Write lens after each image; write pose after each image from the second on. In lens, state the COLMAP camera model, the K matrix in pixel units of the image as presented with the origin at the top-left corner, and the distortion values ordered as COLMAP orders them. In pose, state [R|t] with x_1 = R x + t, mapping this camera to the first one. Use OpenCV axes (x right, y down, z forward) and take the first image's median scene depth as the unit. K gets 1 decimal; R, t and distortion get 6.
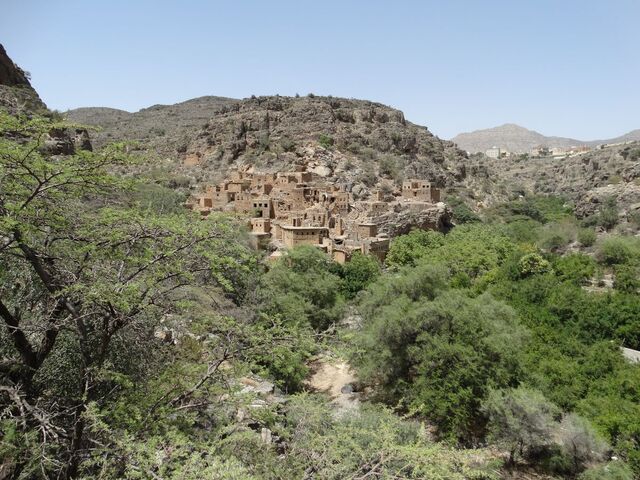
lens RADIAL K [[448.8, 0, 318.6], [0, 448.8, 240.4], [0, 0, 1]] dist [-0.005163, 0.001221]
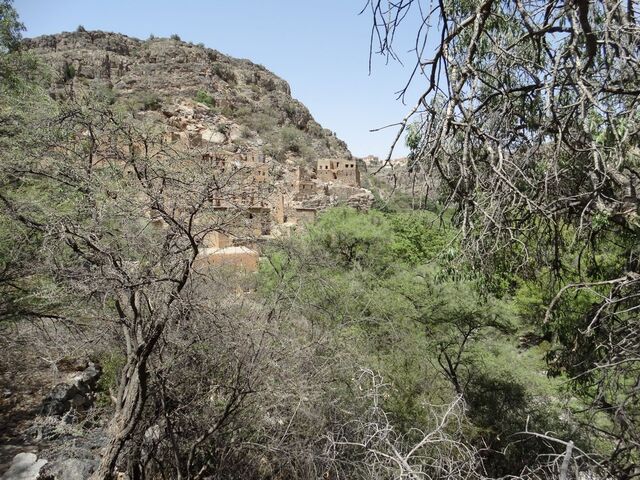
lens RADIAL K [[448.8, 0, 318.4], [0, 448.8, 241.1], [0, 0, 1]] dist [-0.005163, 0.001221]
pose [[0.916253, -0.030079, 0.399469, -0.102333], [0.044056, 0.998695, -0.025851, 0.021429], [-0.398170, 0.041285, 0.916382, 0.286747]]
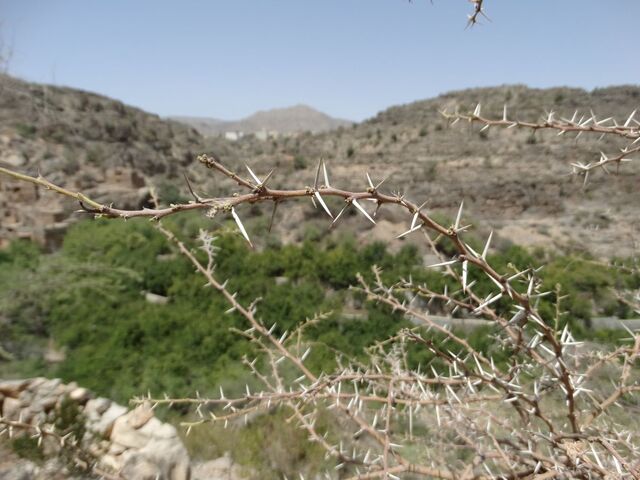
lens RADIAL K [[448.8, 0, 318.0], [0, 448.8, 239.5], [0, 0, 1]] dist [-0.005163, 0.001221]
pose [[0.916405, -0.067174, 0.394576, 0.195059], [0.047375, 0.997090, 0.059720, -0.001970], [-0.397440, -0.036034, 0.916921, -0.190937]]
